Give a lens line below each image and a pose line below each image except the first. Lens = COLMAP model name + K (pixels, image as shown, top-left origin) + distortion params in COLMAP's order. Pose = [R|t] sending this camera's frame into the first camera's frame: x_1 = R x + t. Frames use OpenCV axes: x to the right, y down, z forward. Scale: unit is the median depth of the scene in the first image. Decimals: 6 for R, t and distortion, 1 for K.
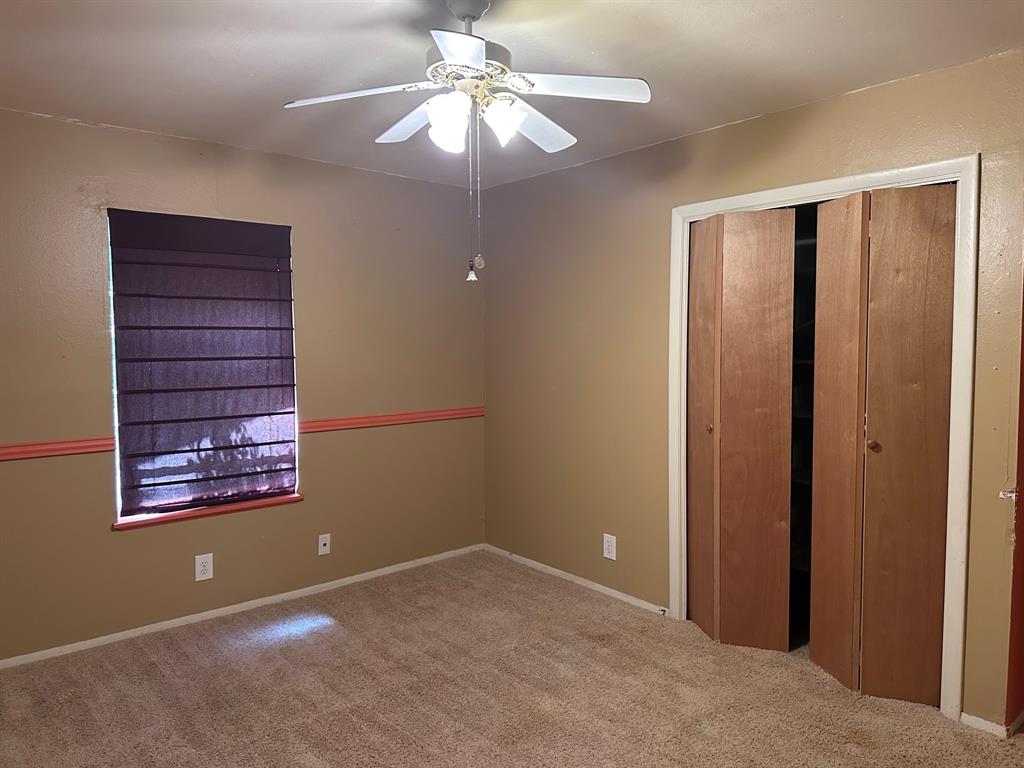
lens RADIAL K [[717.2, 0, 514.4], [0, 717.2, 384.0], [0, 0, 1]] dist [0.108020, -0.144590]
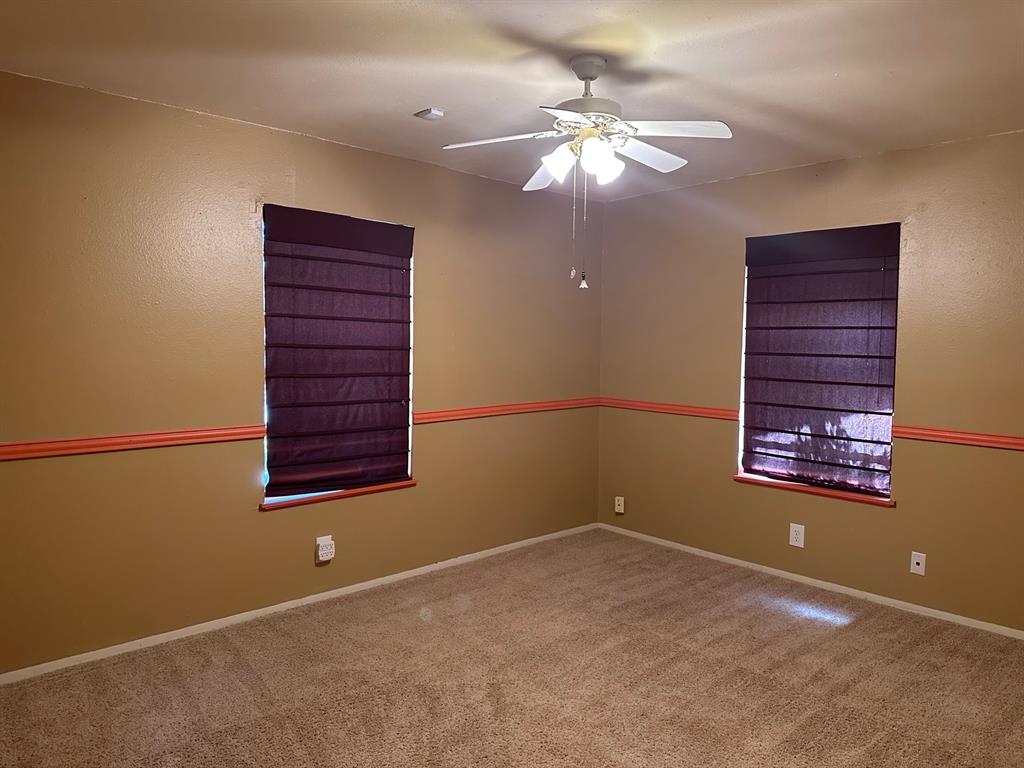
lens RADIAL K [[717.2, 0, 514.4], [0, 717.2, 384.0], [0, 0, 1]] dist [0.108020, -0.144590]
pose [[0.073355, 0.071898, -0.994711, 0.661890], [-0.076929, 0.994834, 0.066233, -0.028563], [0.994334, 0.071663, 0.078507, 0.442771]]
